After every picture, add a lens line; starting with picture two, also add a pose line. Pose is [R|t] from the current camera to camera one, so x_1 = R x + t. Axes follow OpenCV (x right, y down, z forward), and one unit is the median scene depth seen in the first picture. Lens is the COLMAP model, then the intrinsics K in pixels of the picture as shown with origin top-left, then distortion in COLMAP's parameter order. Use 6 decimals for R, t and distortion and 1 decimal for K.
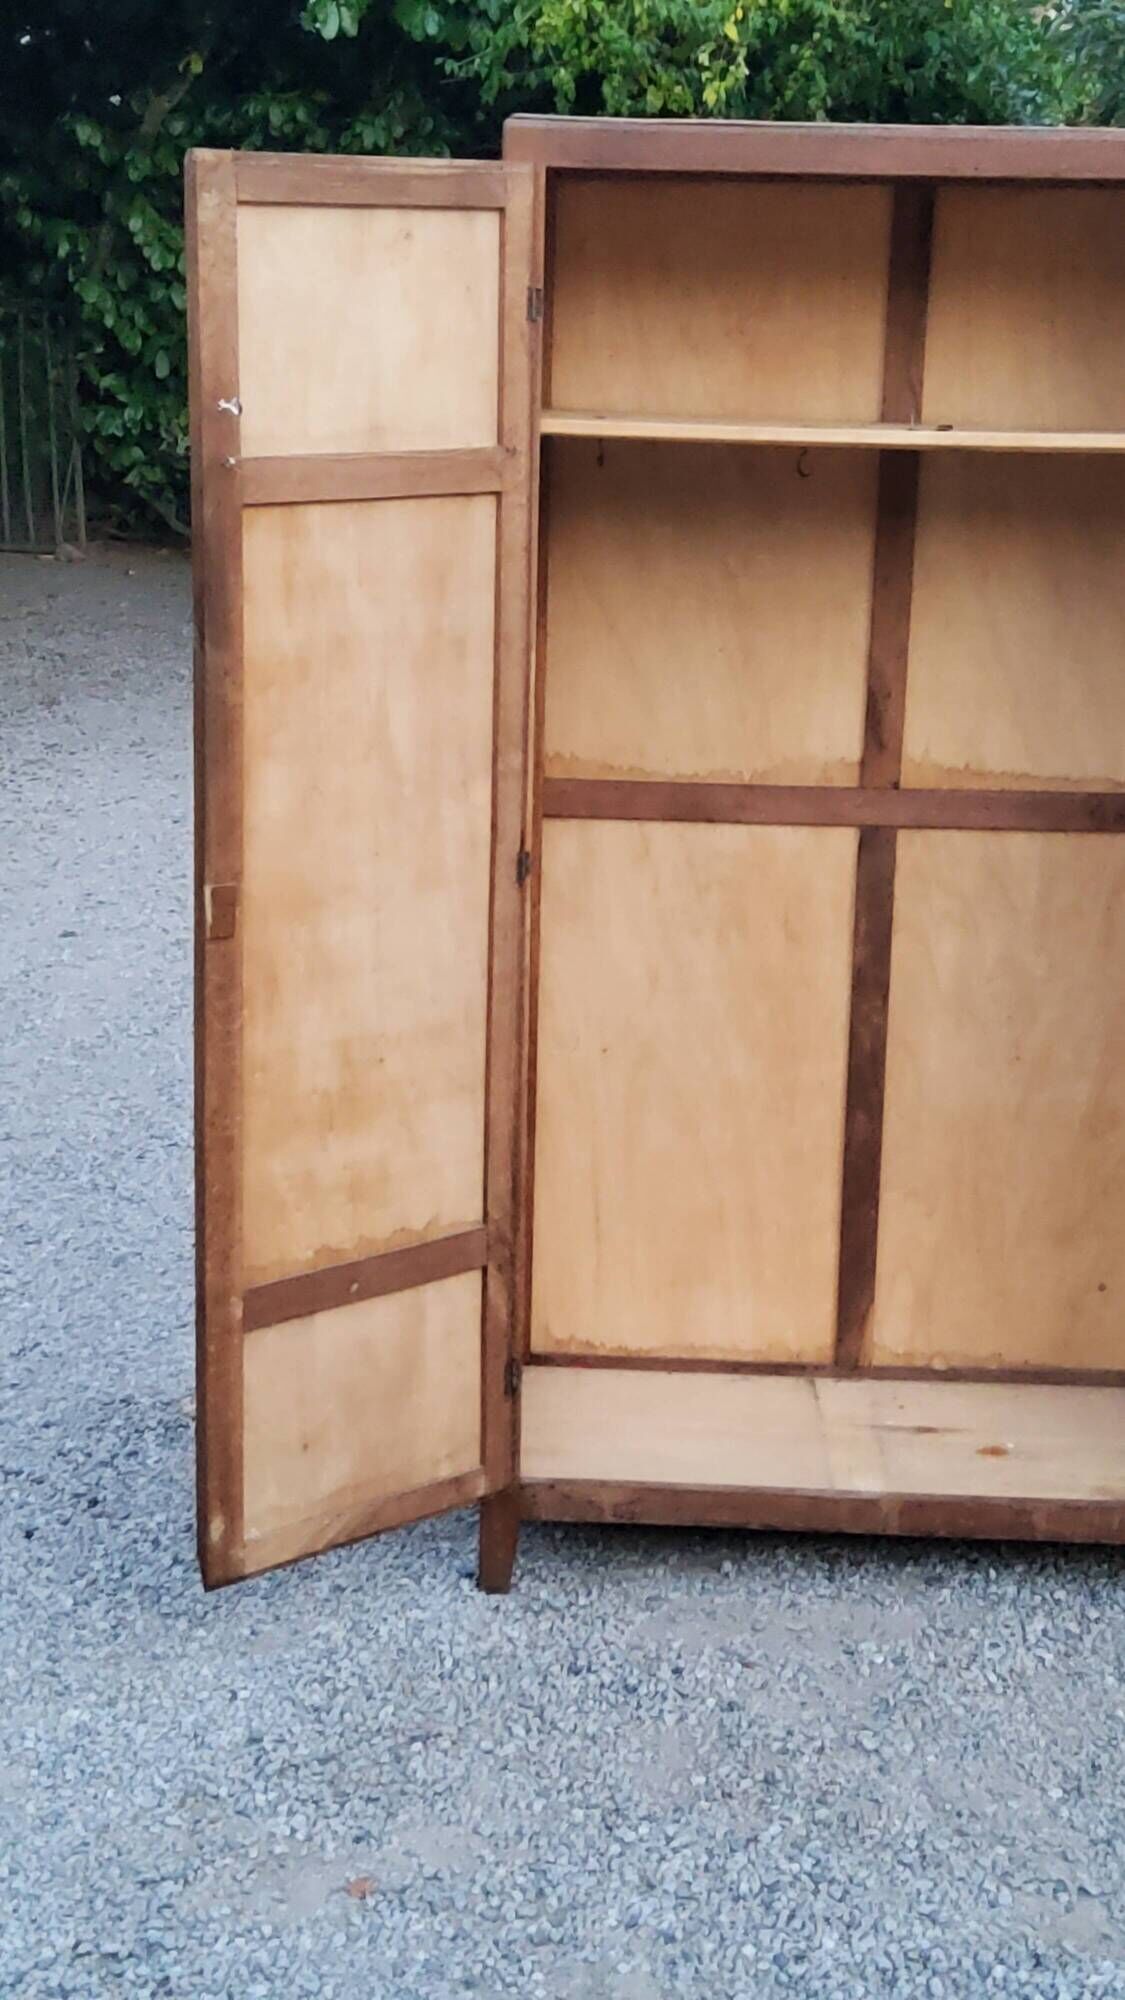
lens RADIAL K [[2956.1, 0, 566.6], [0, 2956.1, 988.6], [0, 0, 1]] dist [0.190175, -0.532362]
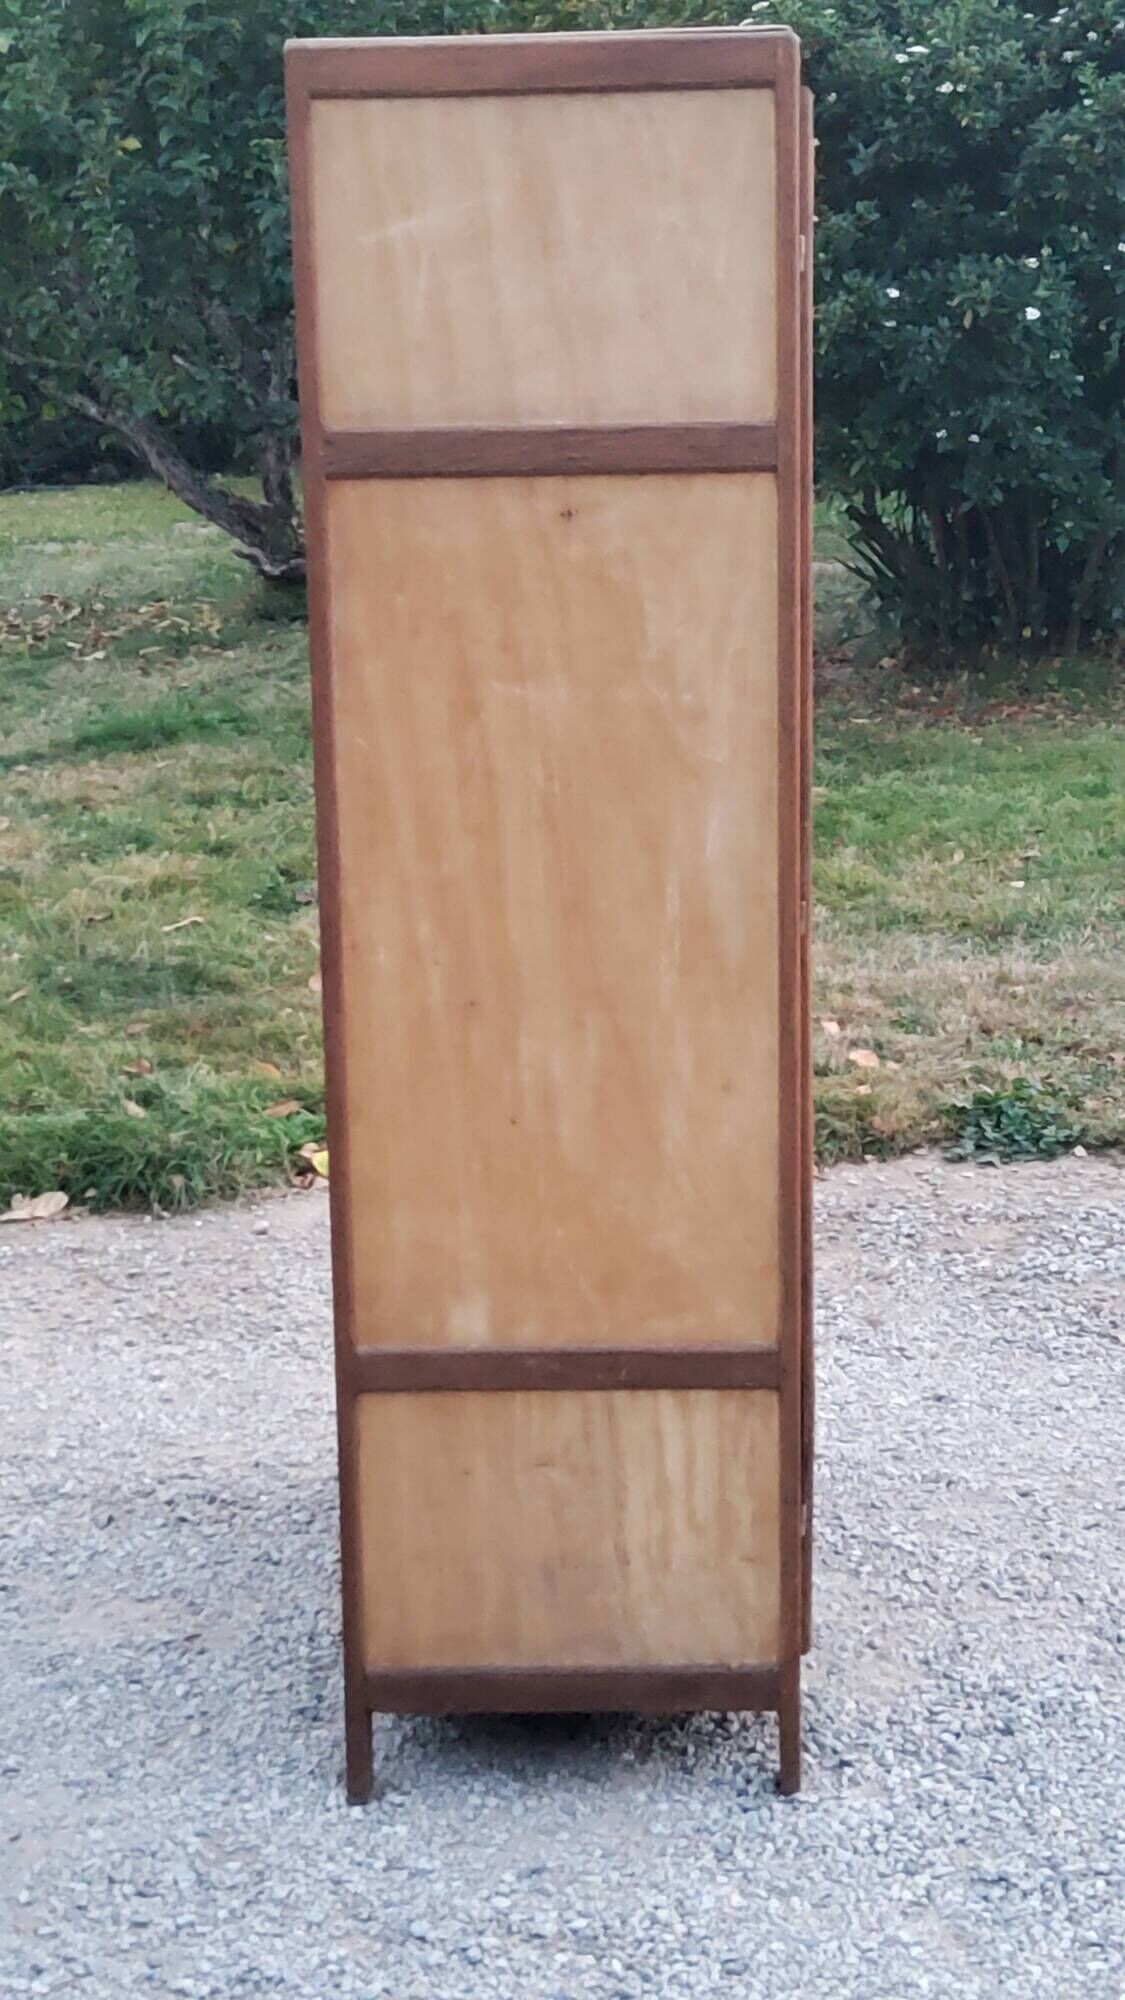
lens RADIAL K [[2956.7, 0, 562.5], [0, 2956.7, 1000.0], [0, 0, 1]] dist [0.184576, -0.516910]
pose [[0.019093, -0.235431, 0.971704, -0.854375], [0.258705, 0.939946, 0.222653, -0.227911], [-0.965768, 0.247133, 0.078854, 1.011428]]
